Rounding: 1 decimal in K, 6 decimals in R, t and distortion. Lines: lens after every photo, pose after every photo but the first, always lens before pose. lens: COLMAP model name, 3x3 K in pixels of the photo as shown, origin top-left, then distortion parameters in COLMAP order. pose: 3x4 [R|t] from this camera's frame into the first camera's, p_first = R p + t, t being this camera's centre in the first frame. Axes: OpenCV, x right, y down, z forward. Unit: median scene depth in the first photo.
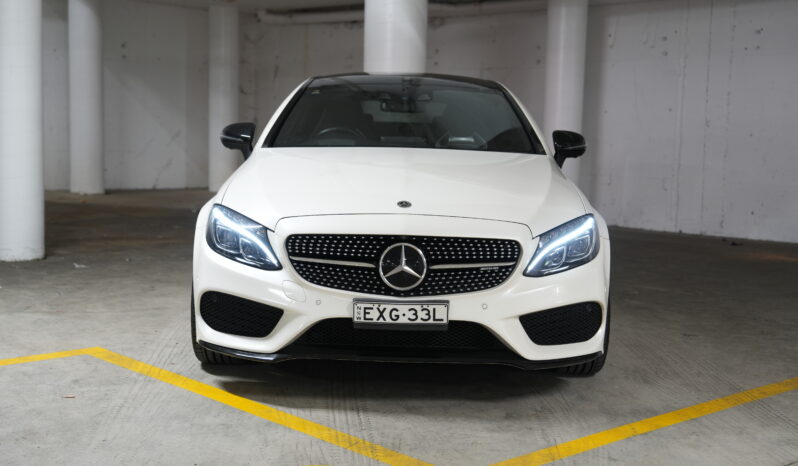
lens RADIAL K [[1091.6, 0, 406.9], [0, 1091.6, 236.0], [0, 0, 1]] dist [0.166532, 0.000000]
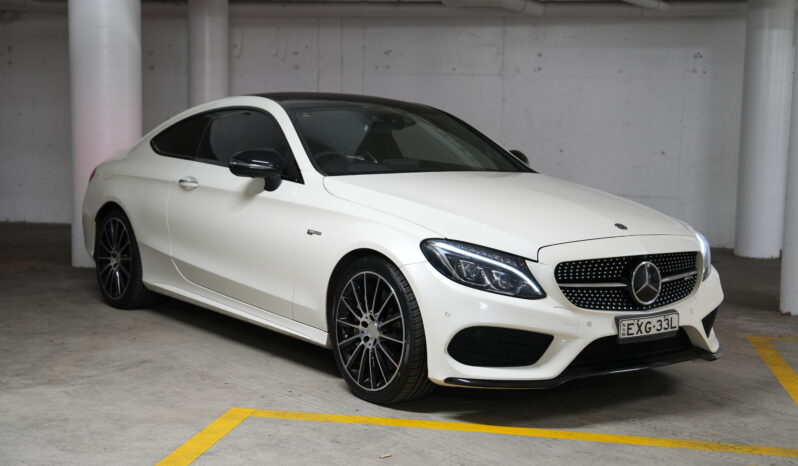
lens RADIAL K [[1091.6, 0, 400.7], [0, 1091.6, 237.0], [0, 0, 1]] dist [0.166532, 0.000000]
pose [[0.786607, -0.069194, 0.613565, -0.854727], [0.065116, 0.997456, 0.029005, -0.064856], [-0.614011, 0.017137, 0.789112, 0.269779]]
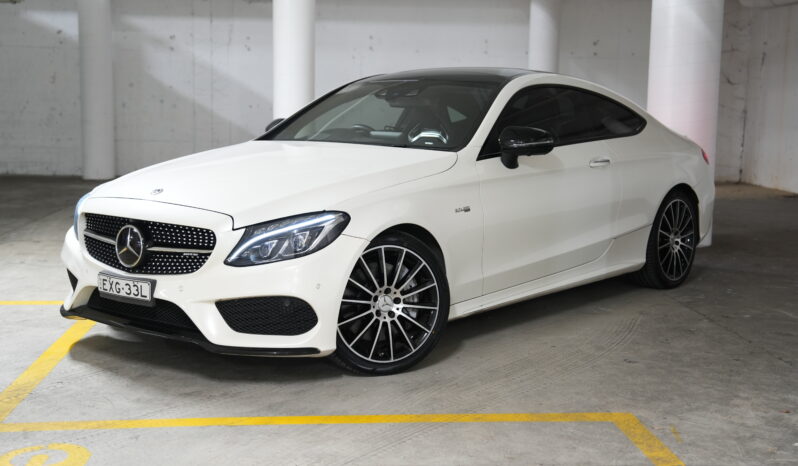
lens RADIAL K [[1091.6, 0, 387.0], [0, 1091.6, 221.3], [0, 0, 1]] dist [0.166532, 0.000000]
pose [[0.778344, 0.060093, -0.624956, 0.887537], [-0.063822, 0.997826, 0.016460, -0.032131], [0.624586, 0.027075, 0.780487, 0.273917]]
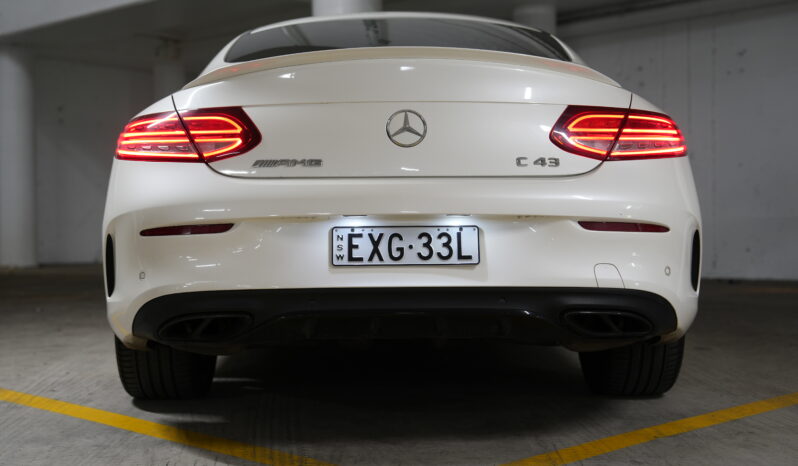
lens RADIAL K [[1091.6, 0, 402.2], [0, 1091.6, 232.5], [0, 0, 1]] dist [0.166532, 0.000000]
pose [[0.999229, -0.031349, 0.023637, 0.018945], [0.033505, 0.994703, -0.097177, 0.102806], [-0.020466, 0.097894, 0.994986, 0.238468]]
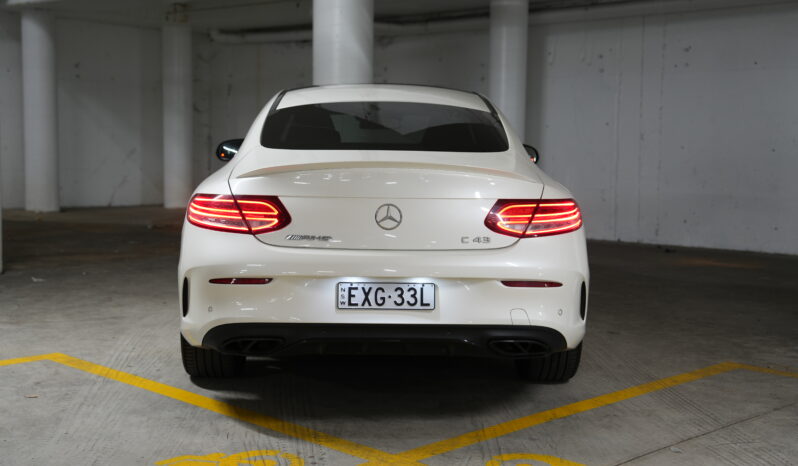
lens RADIAL K [[1091.6, 0, 400.5], [0, 1091.6, 235.3], [0, 0, 1]] dist [0.166532, 0.000000]
pose [[0.999388, -0.012905, 0.032516, 0.017564], [0.013399, 0.999797, -0.015025, 0.010919], [-0.032315, 0.015452, 0.999358, -0.086933]]
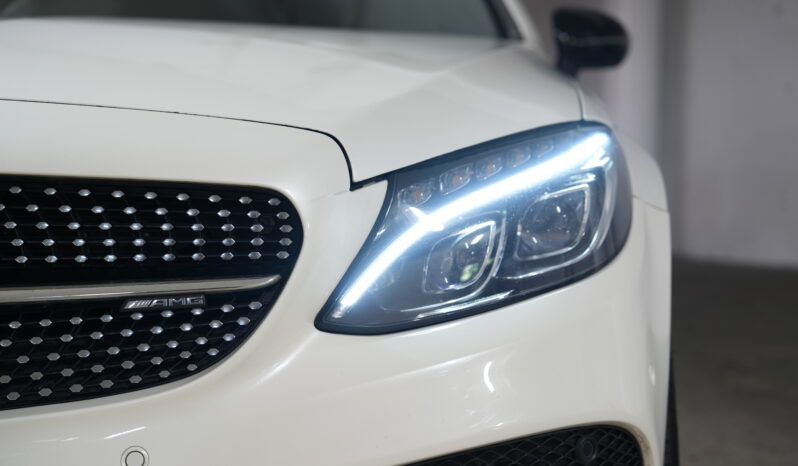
lens RADIAL K [[1091.6, 0, 400.1], [0, 1091.6, 229.1], [0, 0, 1]] dist [0.166532, 0.000000]
pose [[0.995811, -0.017870, -0.089667, 0.149491], [0.012656, 0.998214, -0.058387, 0.028027], [0.090551, 0.057008, 0.994259, 0.746610]]
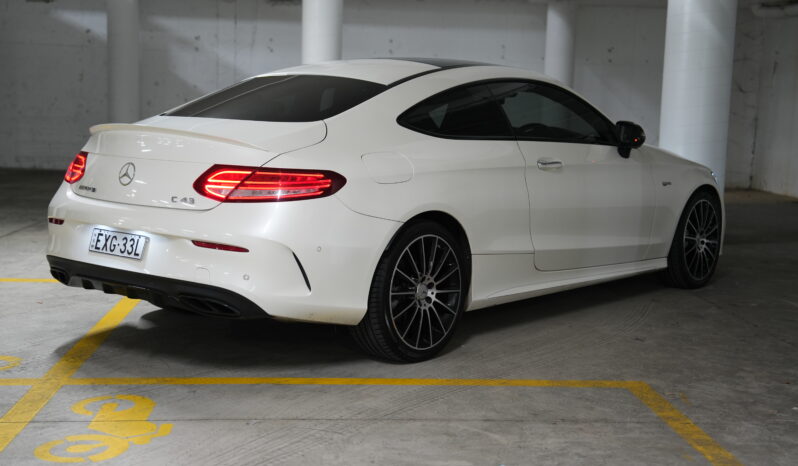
lens RADIAL K [[1091.6, 0, 390.6], [0, 1091.6, 226.6], [0, 0, 1]] dist [0.166532, 0.000000]
pose [[0.773998, 0.071878, -0.629096, 0.924258], [-0.080262, 0.996659, 0.015126, -0.005227], [0.628081, 0.038785, 0.777181, 0.190766]]
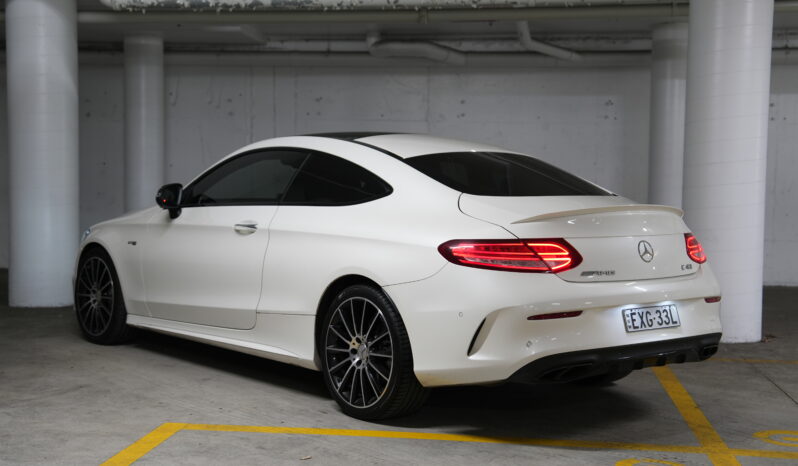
lens RADIAL K [[1091.6, 0, 404.3], [0, 1091.6, 241.6], [0, 0, 1]] dist [0.166532, 0.000000]
pose [[0.749743, -0.052819, 0.659617, -0.906093], [0.076510, 0.997043, -0.007126, -0.041121], [-0.657291, 0.055810, 0.751568, 0.170179]]
